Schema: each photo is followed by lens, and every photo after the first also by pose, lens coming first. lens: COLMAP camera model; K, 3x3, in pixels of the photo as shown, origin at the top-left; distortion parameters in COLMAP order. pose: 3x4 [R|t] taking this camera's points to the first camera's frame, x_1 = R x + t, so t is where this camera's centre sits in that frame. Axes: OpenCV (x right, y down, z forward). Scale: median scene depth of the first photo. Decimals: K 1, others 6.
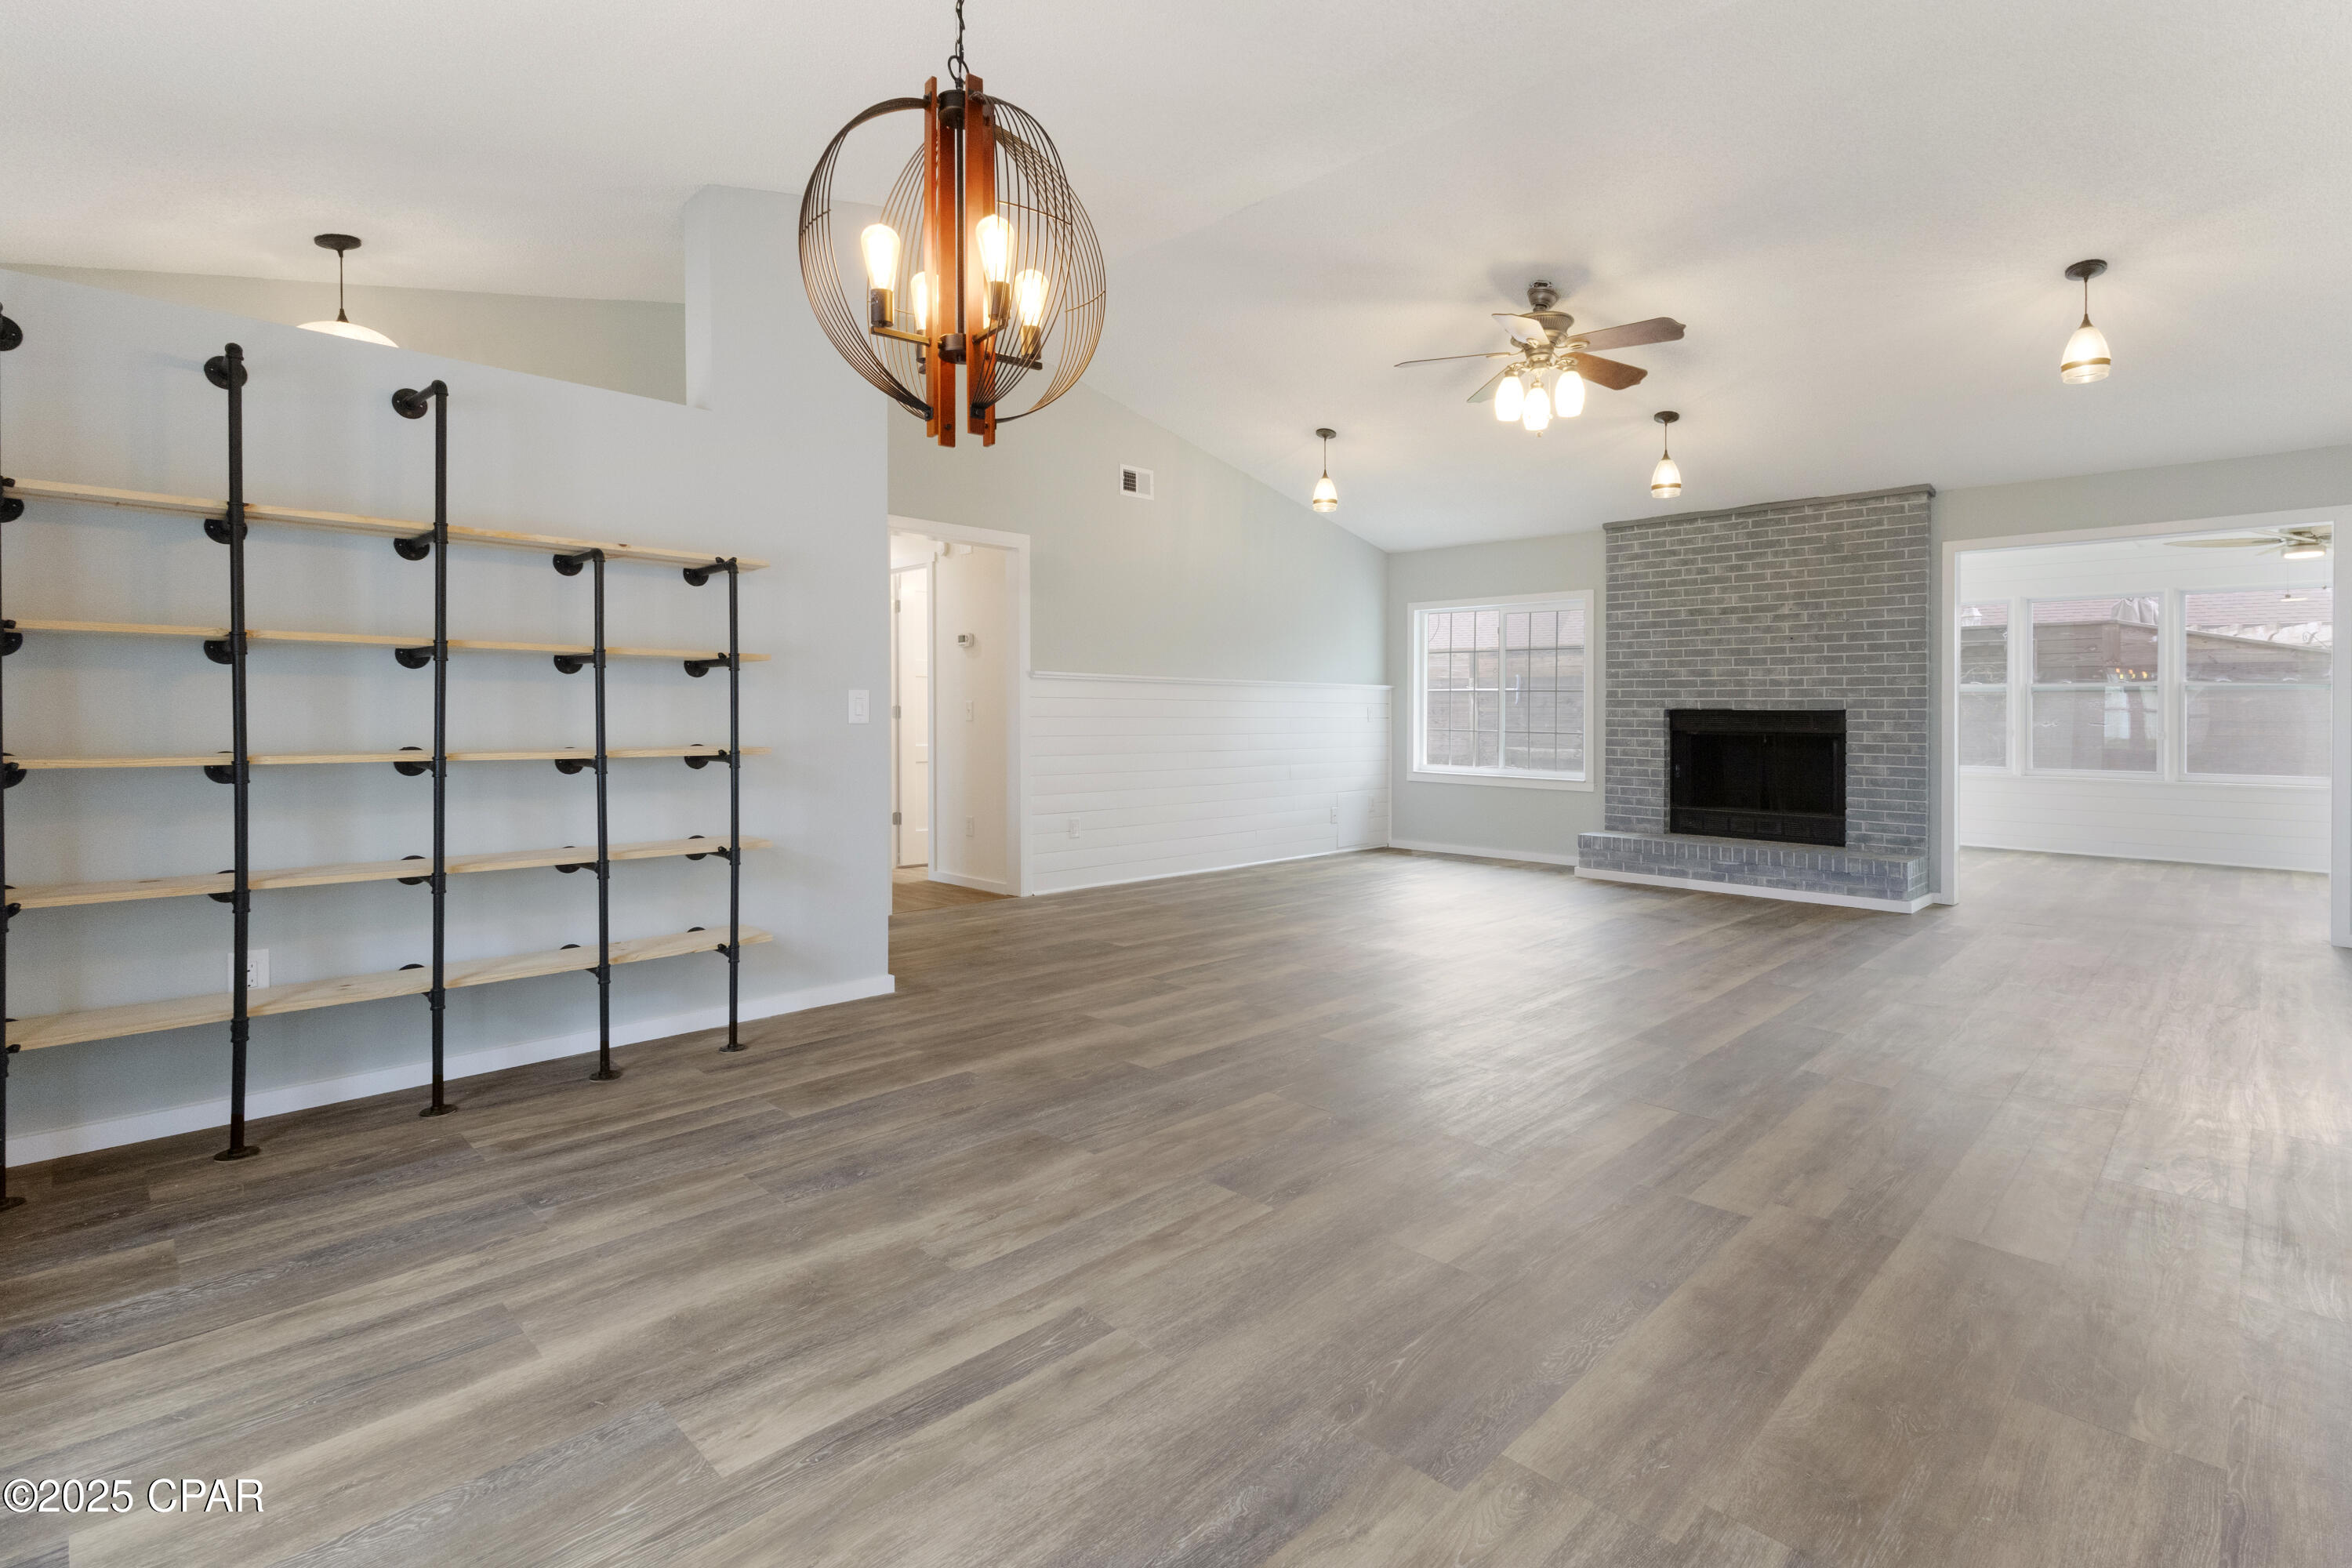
lens RADIAL K [[1102.1, 0, 1180.4], [0, 1102.1, 716.4], [0, 0, 1]] dist [0.000181, 0.001176]
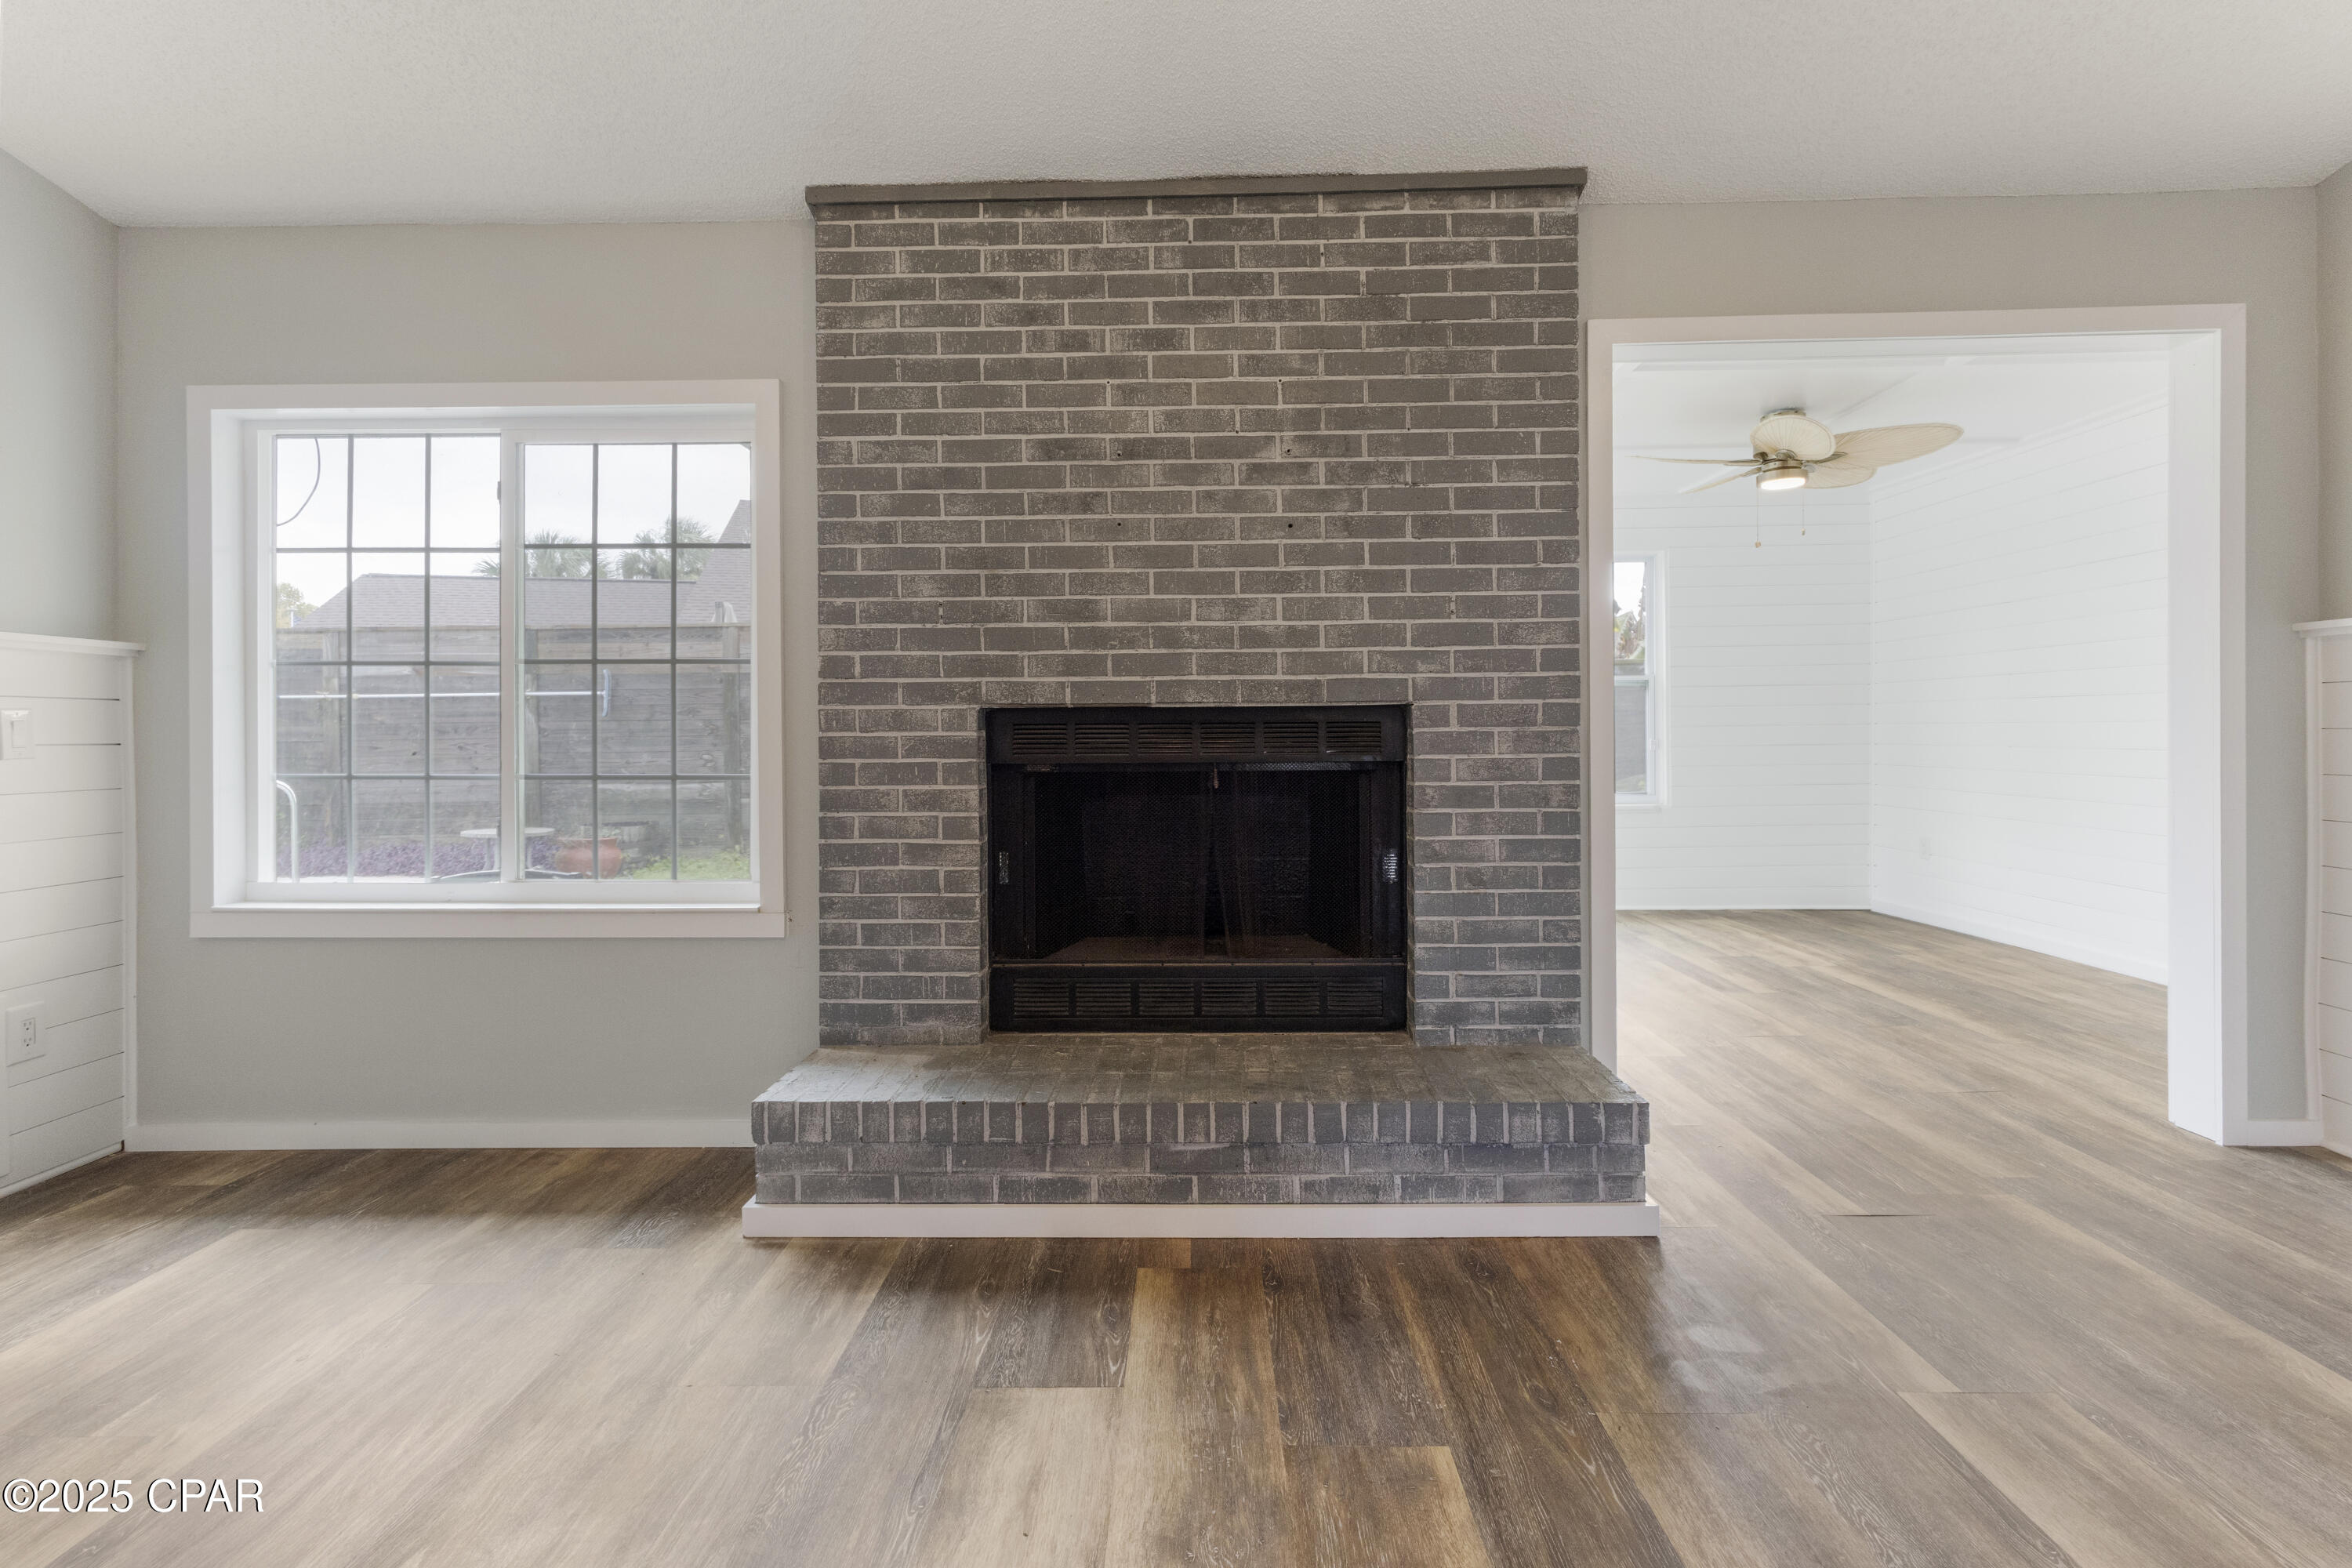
lens RADIAL K [[1102.1, 0, 1180.4], [0, 1102.1, 716.4], [0, 0, 1]] dist [0.000181, 0.001176]
pose [[0.722147, -0.003638, 0.691730, 0.239624], [0.015519, 0.999820, -0.010943, 0.001786], [-0.691565, 0.018637, 0.722074, 0.709479]]
